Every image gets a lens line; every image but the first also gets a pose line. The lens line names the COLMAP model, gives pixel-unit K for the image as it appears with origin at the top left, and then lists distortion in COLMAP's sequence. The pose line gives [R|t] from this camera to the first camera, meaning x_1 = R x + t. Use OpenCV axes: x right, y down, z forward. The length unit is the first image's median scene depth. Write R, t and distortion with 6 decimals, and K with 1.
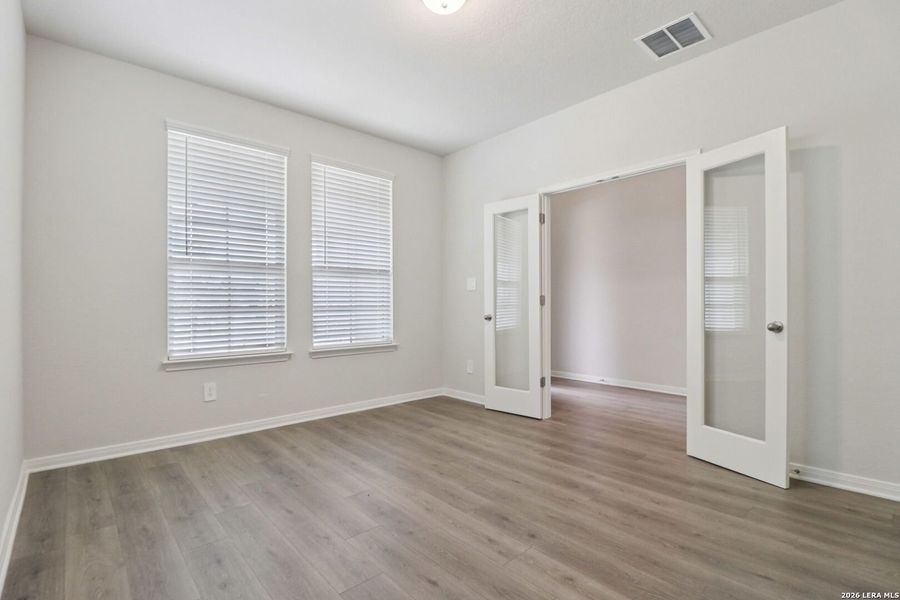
lens RADIAL K [[421.5, 0, 442.4], [0, 421.5, 303.1], [0, 0, 1]] dist [0.003452, -0.012180]
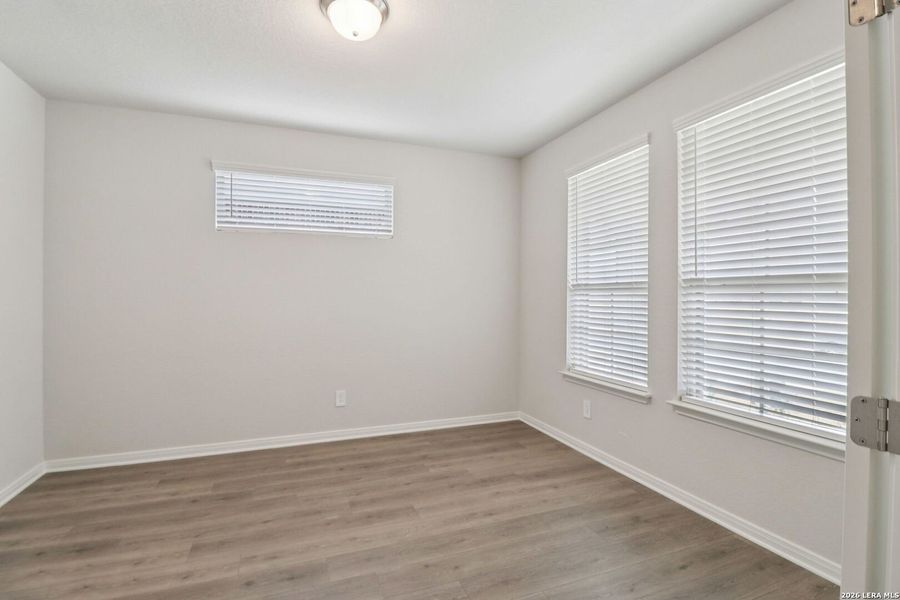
lens RADIAL K [[421.5, 0, 442.4], [0, 421.5, 303.1], [0, 0, 1]] dist [0.003452, -0.012180]
pose [[-0.360820, 0.020704, -0.932406, 0.680726], [0.006954, 0.999786, 0.019509, -0.097116], [0.932610, 0.000556, -0.360886, 1.256724]]
